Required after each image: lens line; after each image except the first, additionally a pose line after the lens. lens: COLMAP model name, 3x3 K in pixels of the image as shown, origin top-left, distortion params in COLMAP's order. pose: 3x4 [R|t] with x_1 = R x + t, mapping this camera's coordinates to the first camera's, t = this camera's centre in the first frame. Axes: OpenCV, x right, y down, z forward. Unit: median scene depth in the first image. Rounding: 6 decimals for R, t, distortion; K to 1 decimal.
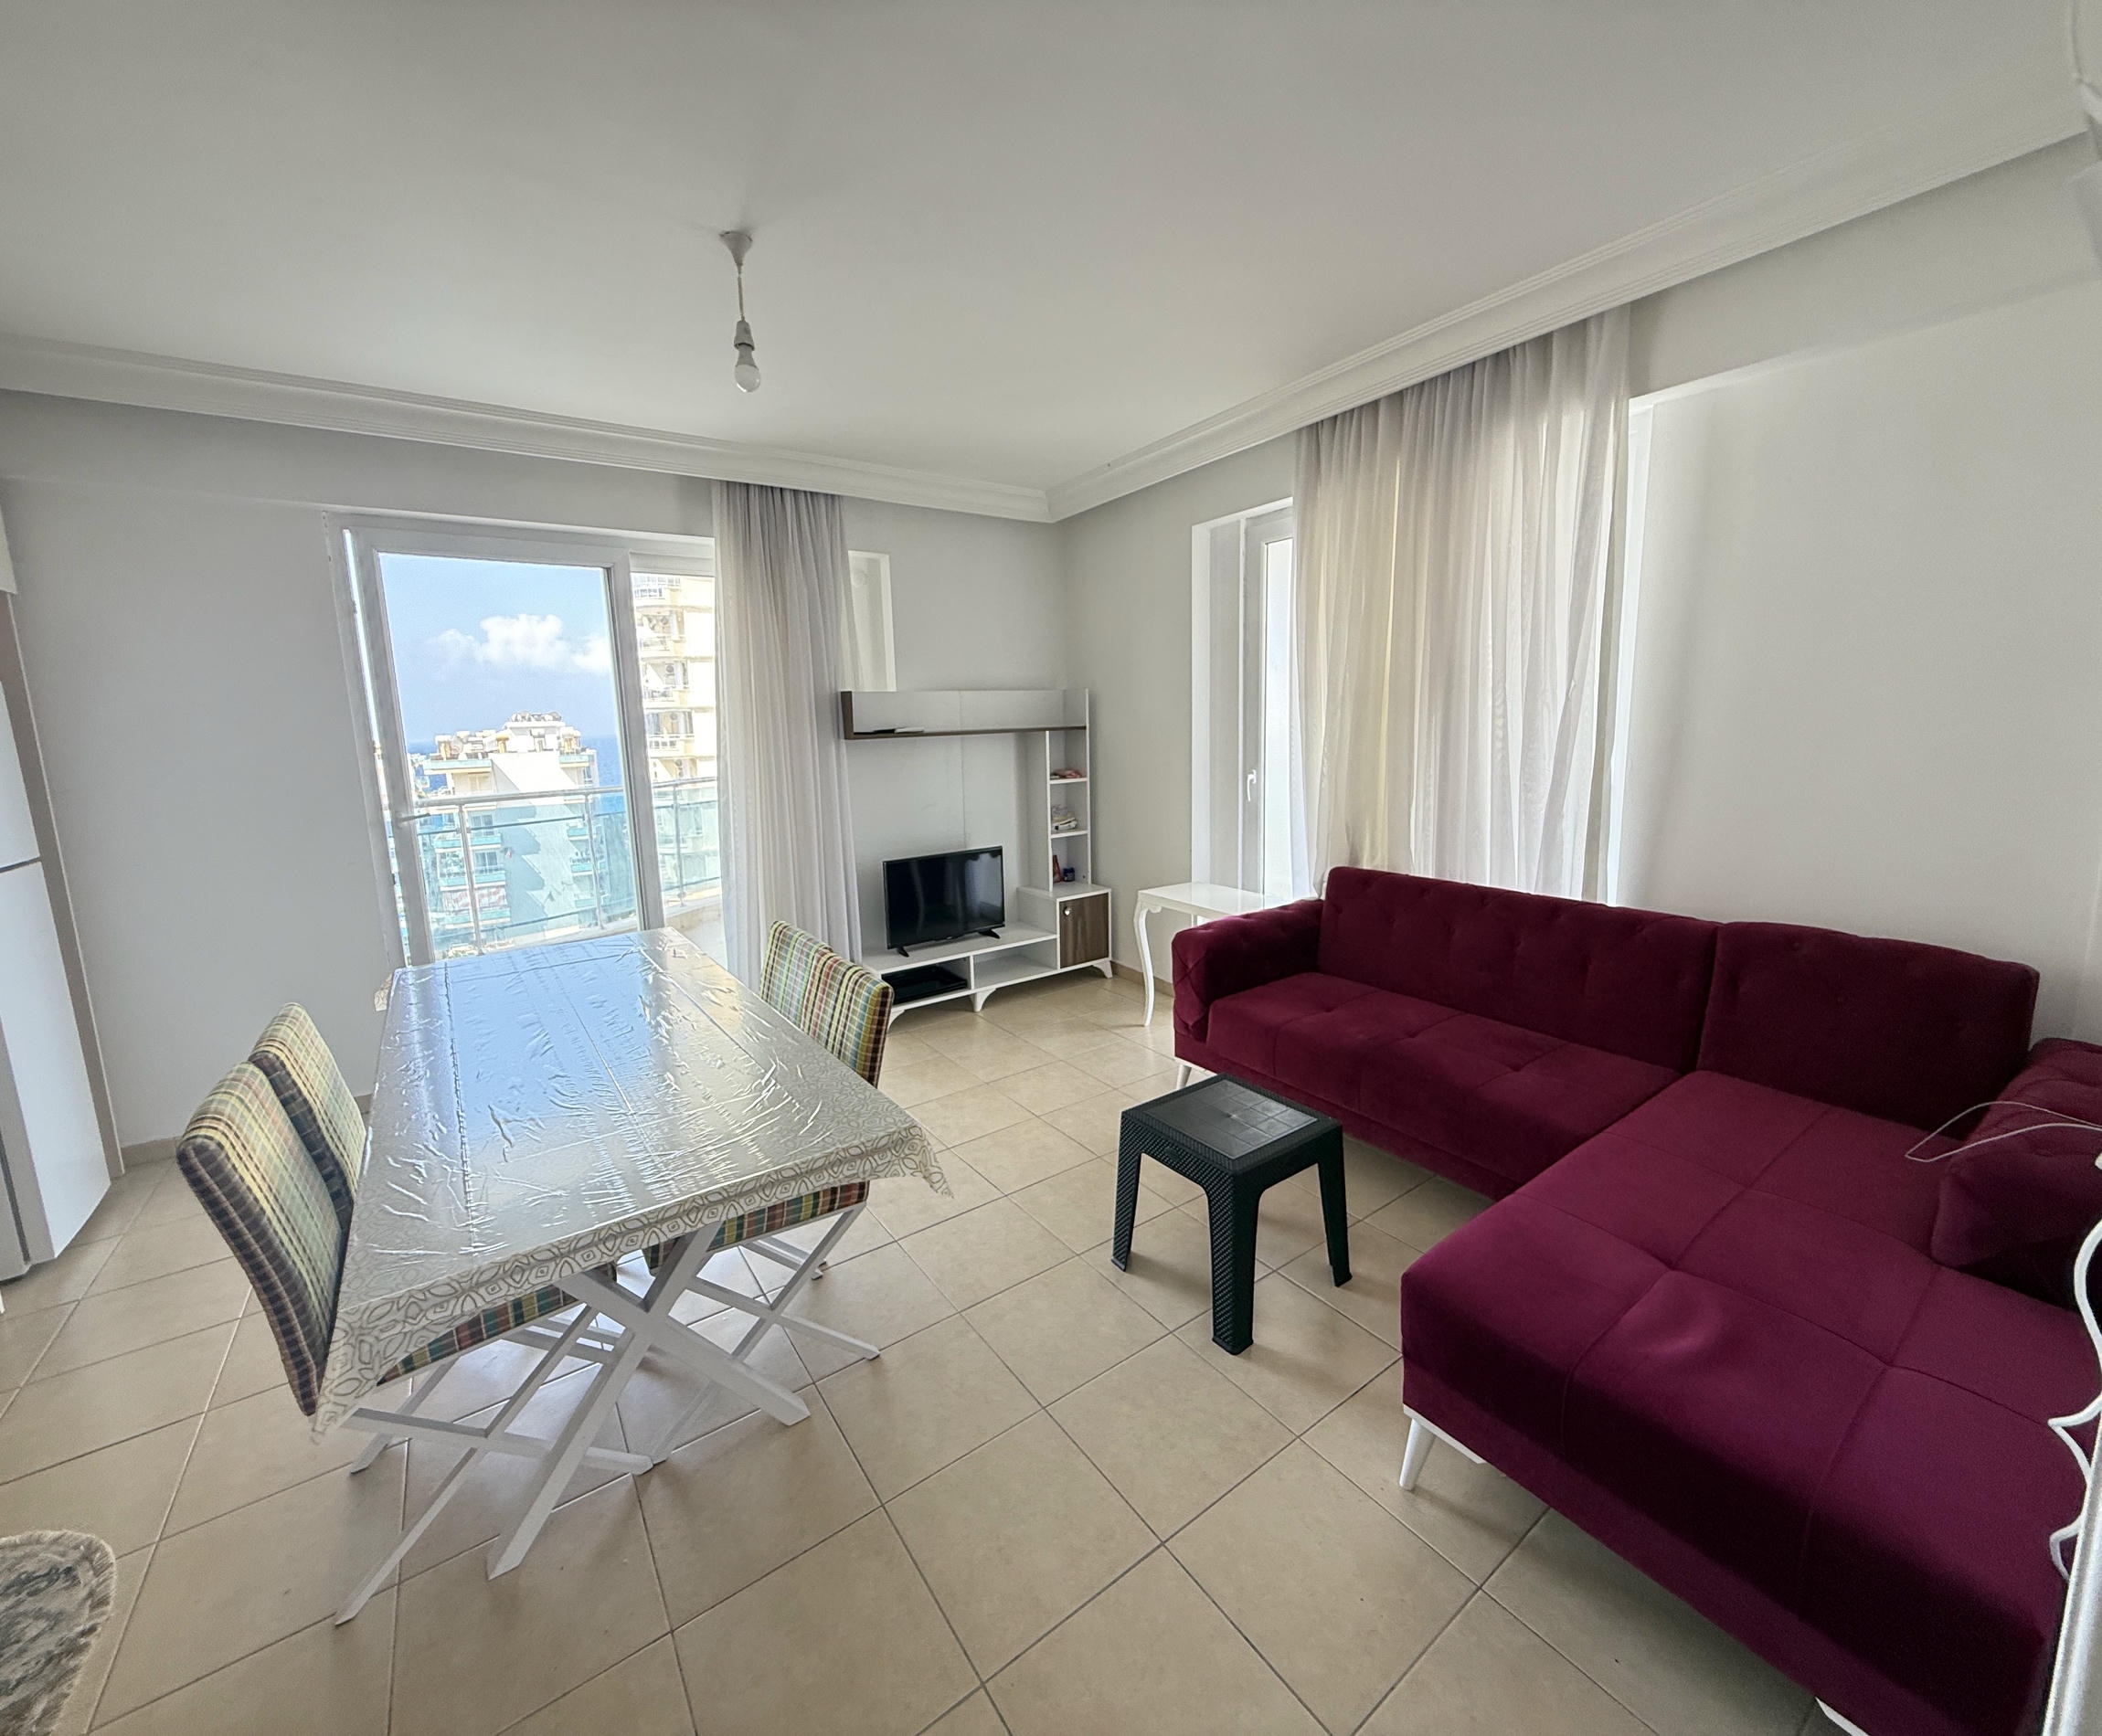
lens RADIAL K [[842.2, 0, 1052.4], [0, 842.2, 838.8], [0, 0, 1]] dist [0.000137, 0.000274]
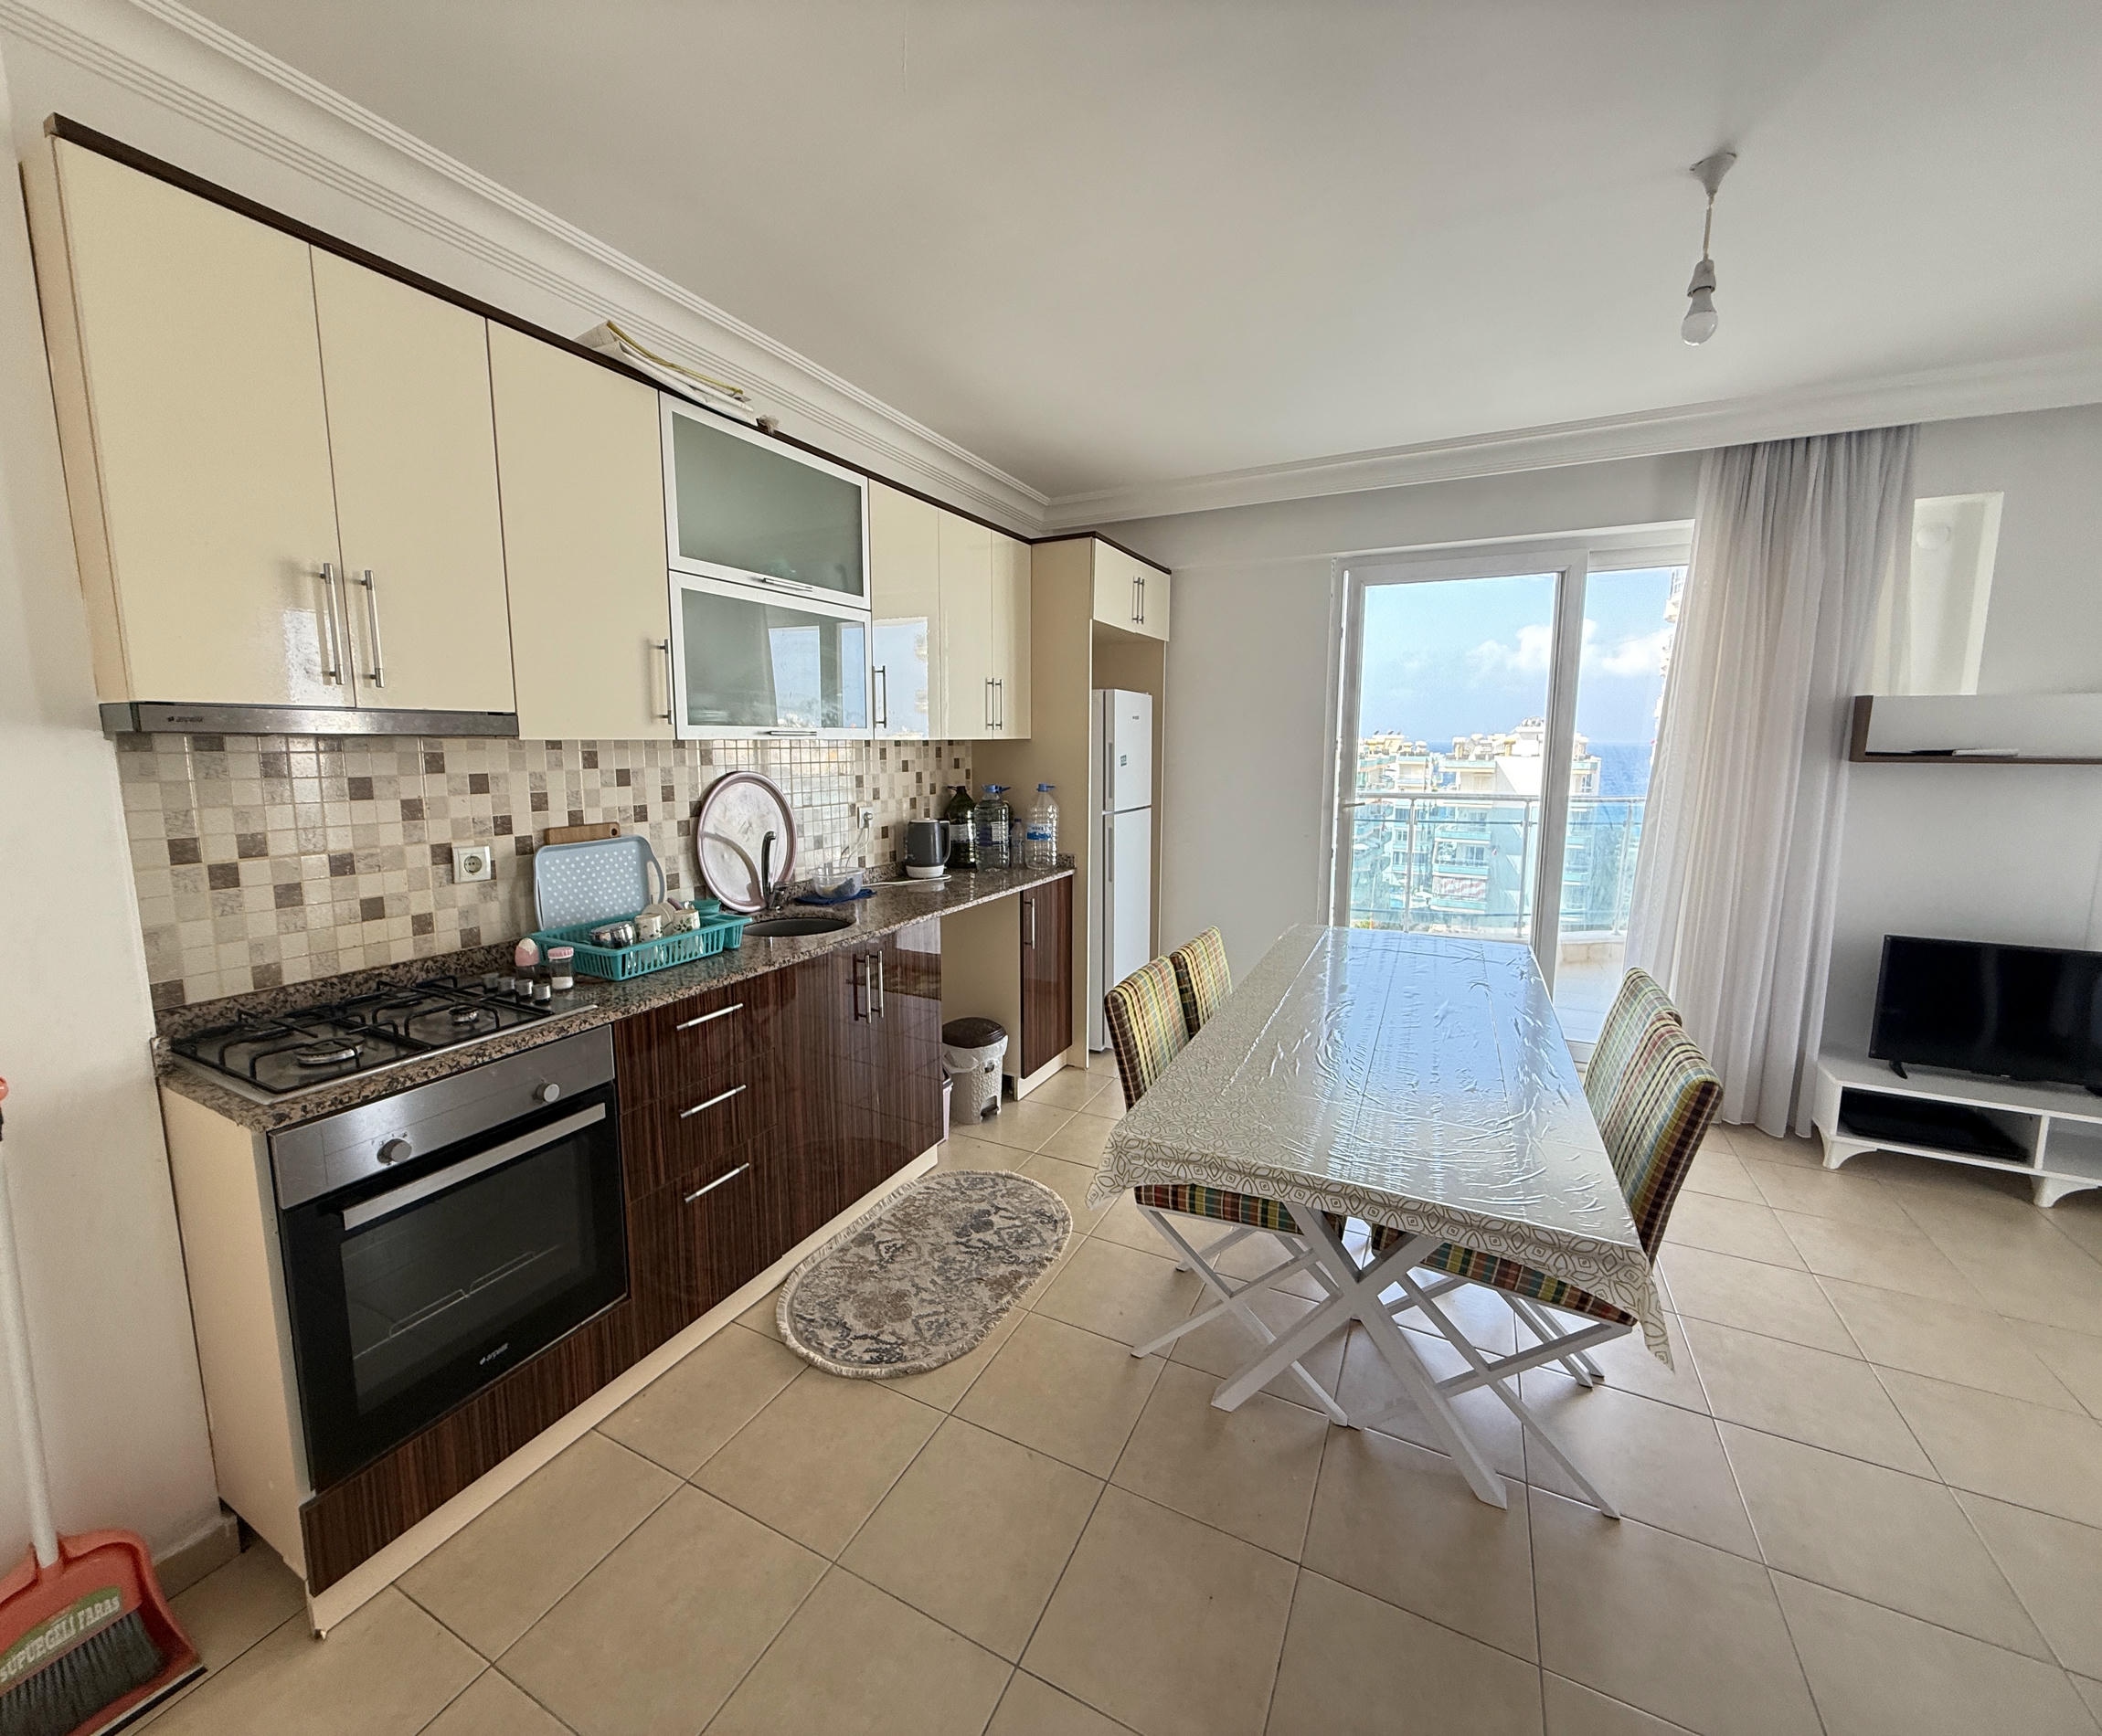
lens RADIAL K [[842.2, 0, 1052.4], [0, 842.2, 838.8], [0, 0, 1]] dist [0.000137, 0.000274]
pose [[0.476473, 0.138023, -0.868287, 0.086054], [-0.143568, 0.986559, 0.078040, -0.009510], [0.867388, 0.087475, 0.489884, 0.044338]]
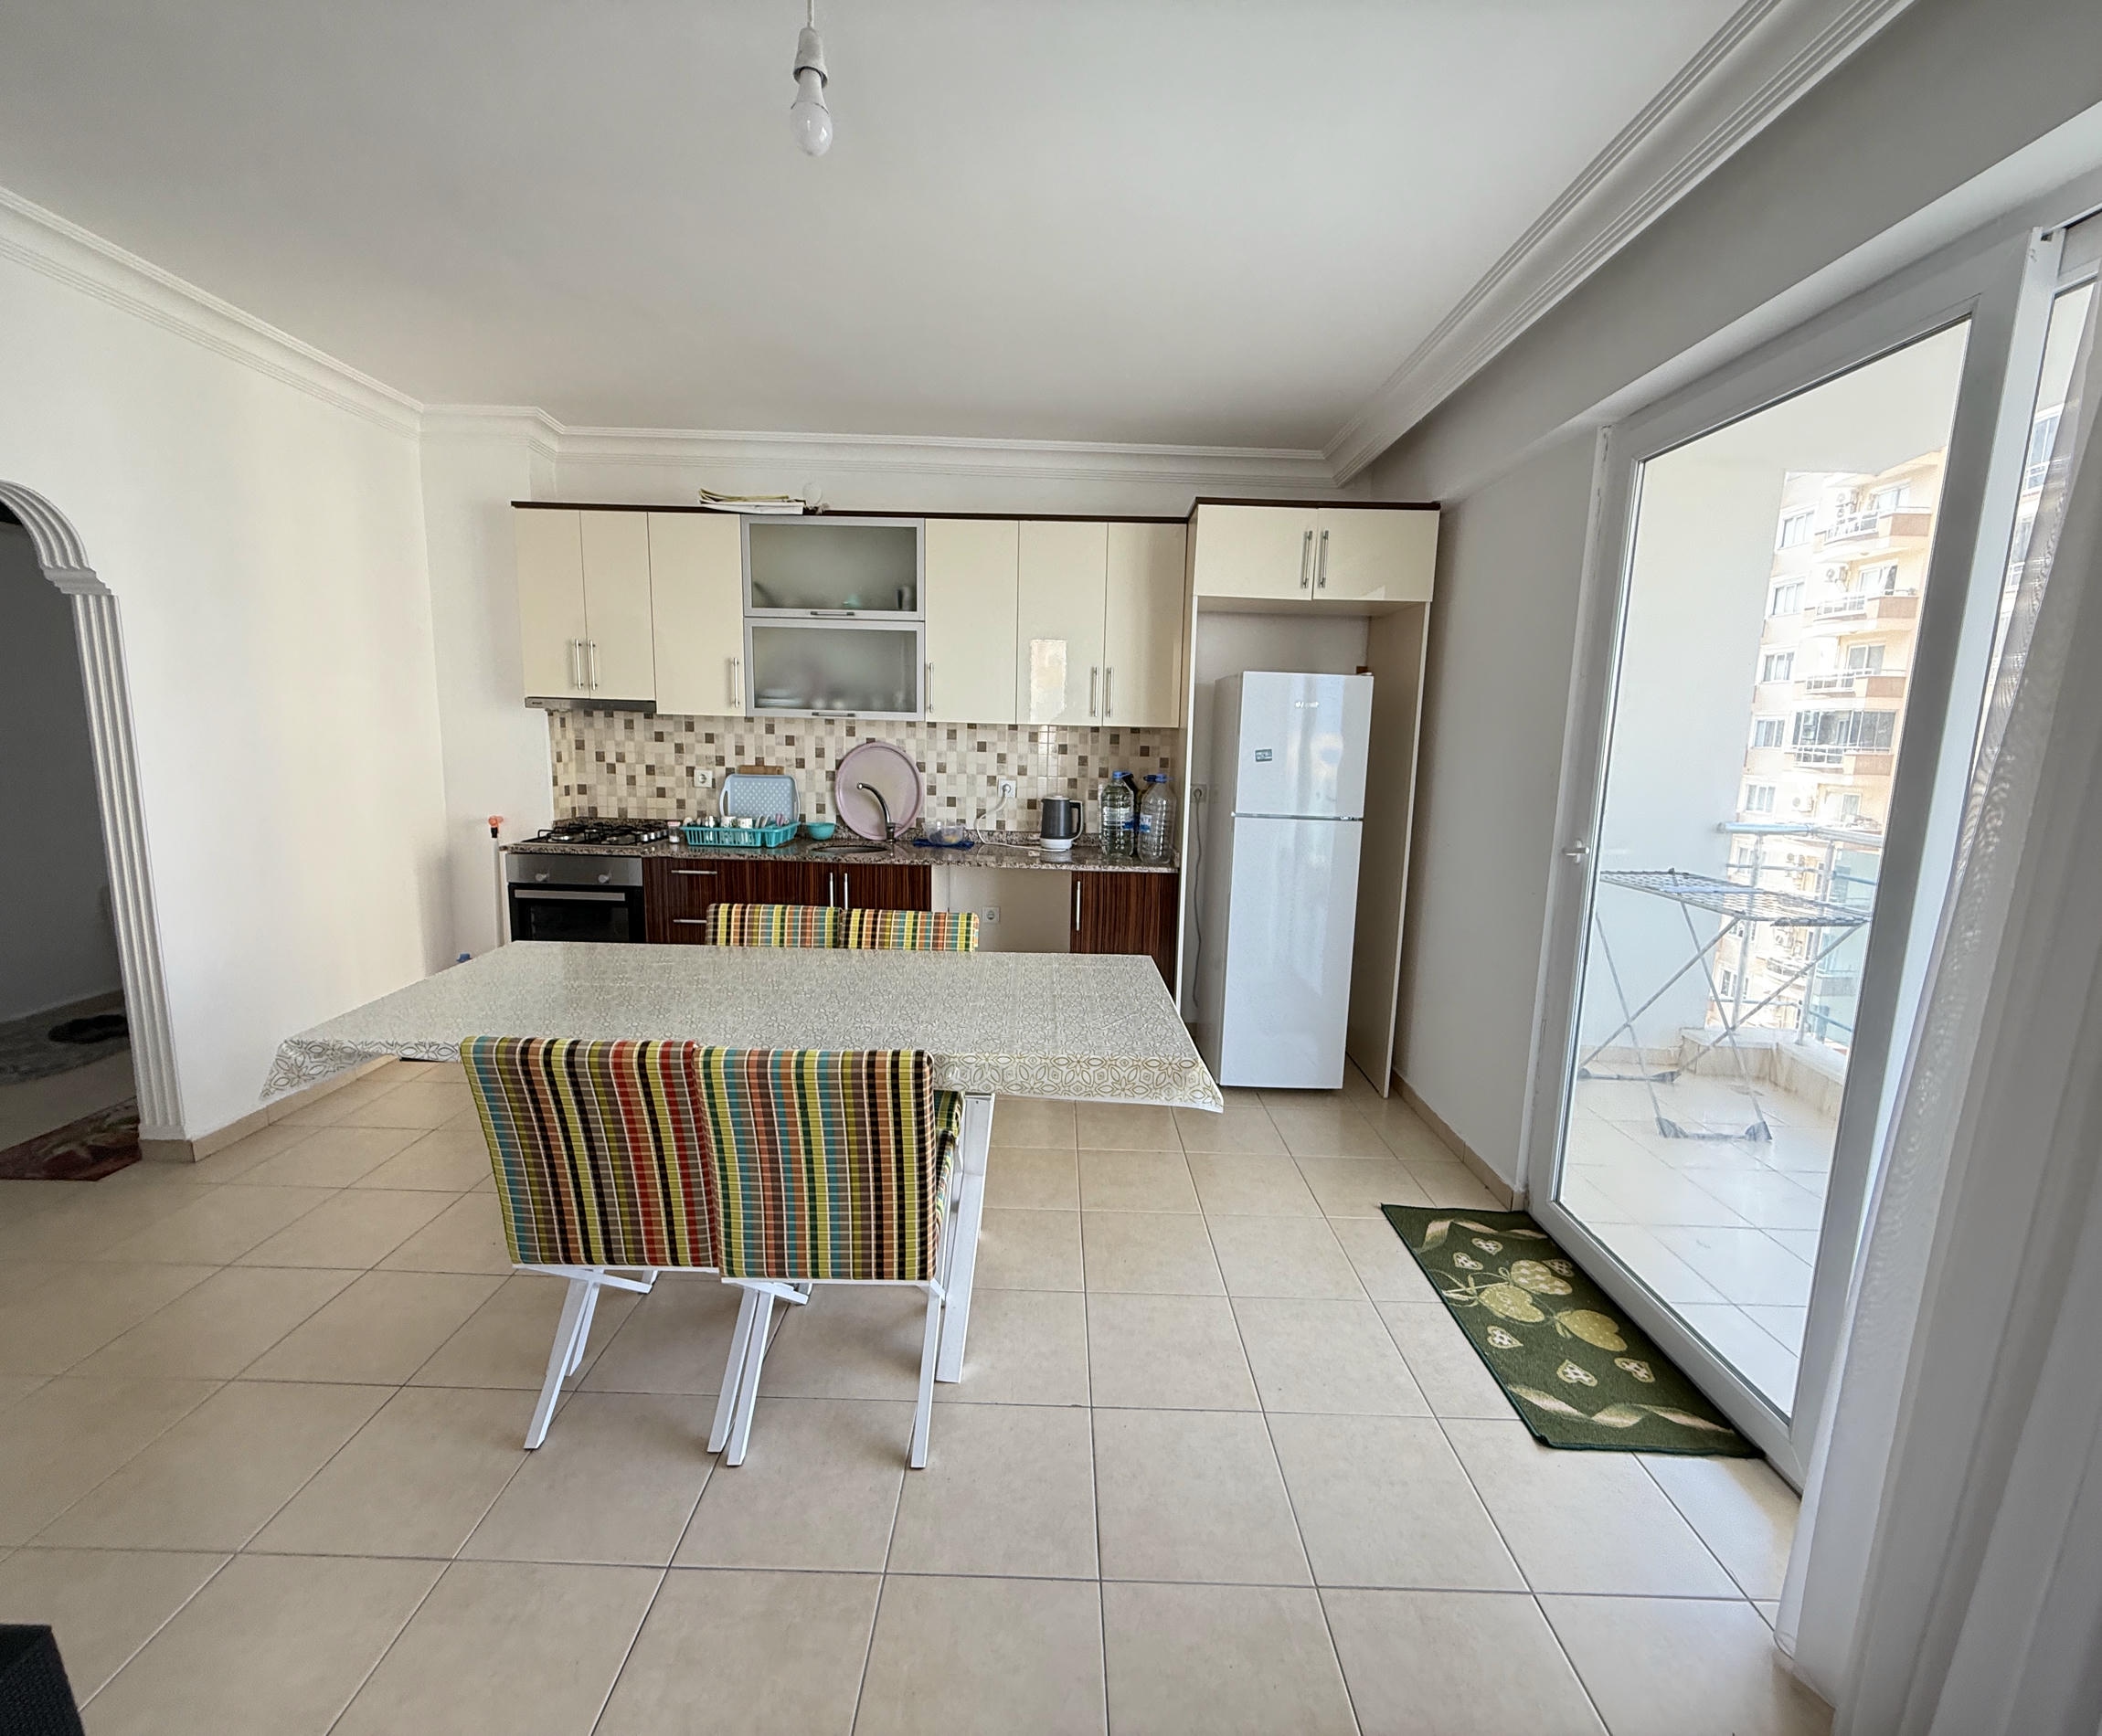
lens RADIAL K [[842.2, 0, 1052.4], [0, 842.2, 838.8], [0, 0, 1]] dist [0.000137, 0.000274]
pose [[-0.579894, 0.123997, -0.805200, 0.052437], [-0.125065, 0.963085, 0.238381, -0.145414], [0.805035, 0.238938, -0.542980, 1.022159]]
